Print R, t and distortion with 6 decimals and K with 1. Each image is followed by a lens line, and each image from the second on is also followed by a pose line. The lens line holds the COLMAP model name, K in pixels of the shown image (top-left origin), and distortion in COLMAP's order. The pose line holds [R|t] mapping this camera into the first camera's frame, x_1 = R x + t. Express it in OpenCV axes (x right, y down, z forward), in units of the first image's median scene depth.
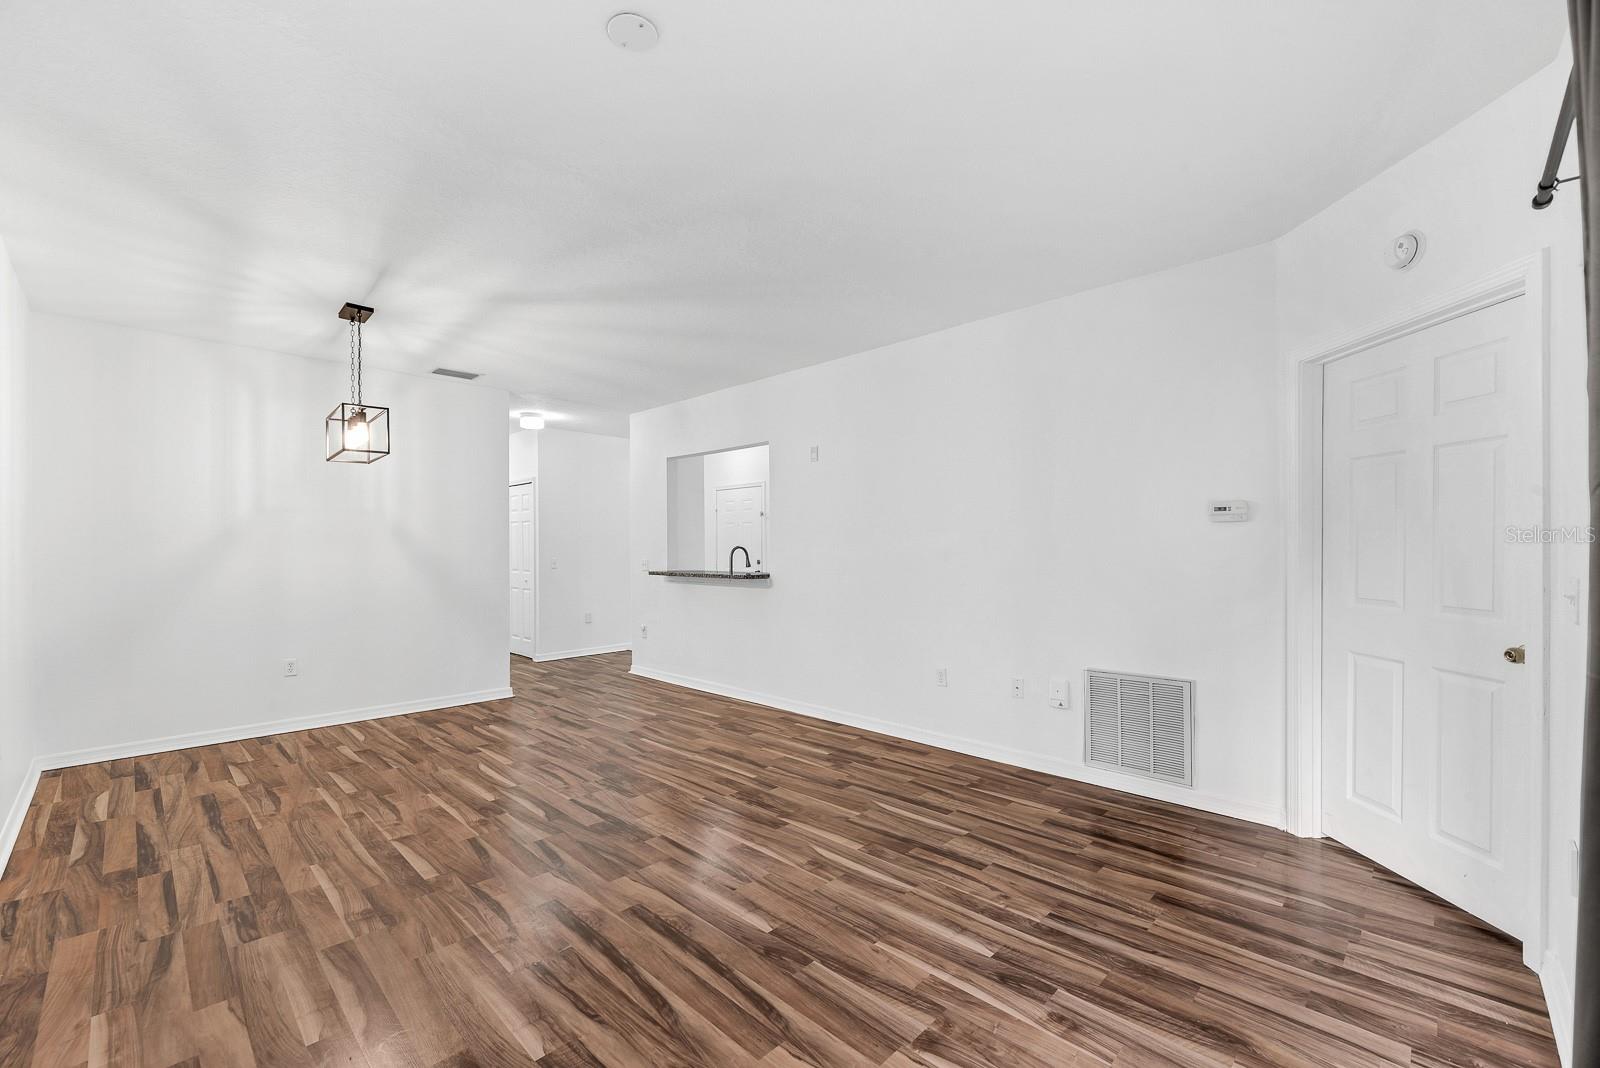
lens RADIAL K [[648.6, 0, 800.0], [0, 648.6, 534.0], [0, 0, 1]] dist [-0.001433, -0.000387]
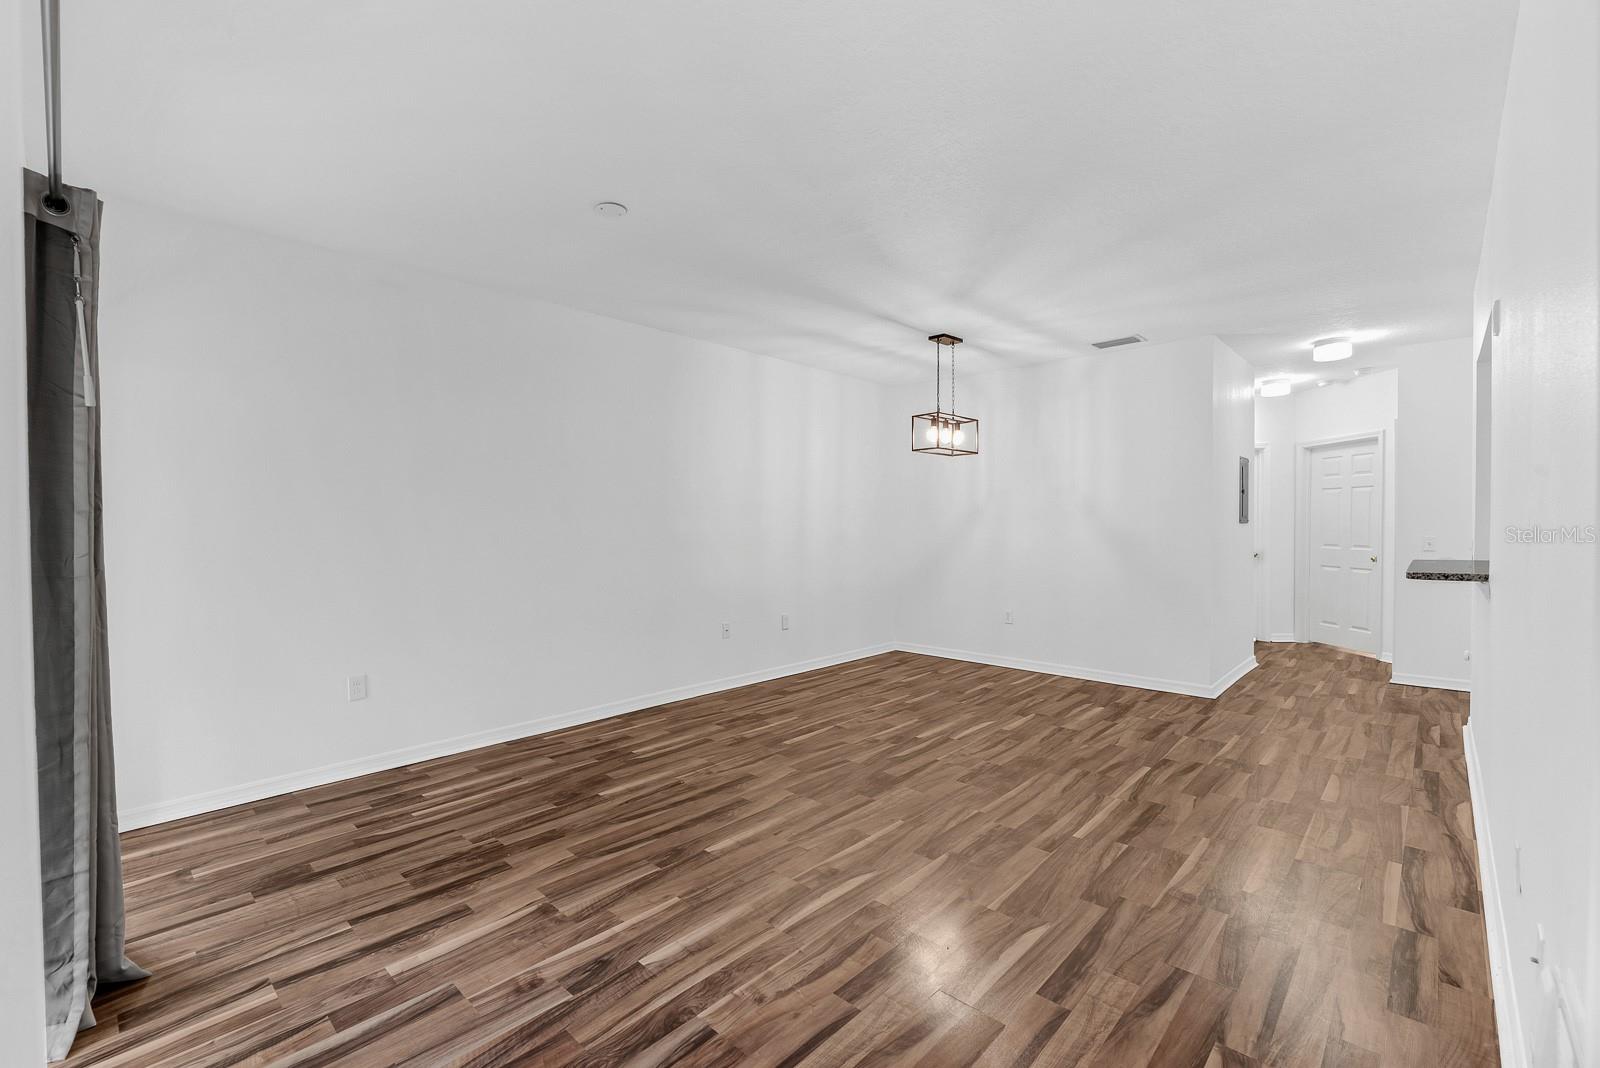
lens RADIAL K [[648.6, 0, 800.0], [0, 648.6, 534.0], [0, 0, 1]] dist [-0.001433, -0.000387]
pose [[0.062438, 0.018866, -0.997870, 1.110408], [0.022469, 0.999541, 0.020304, -0.019877], [0.997796, -0.023689, 0.061986, 1.029463]]
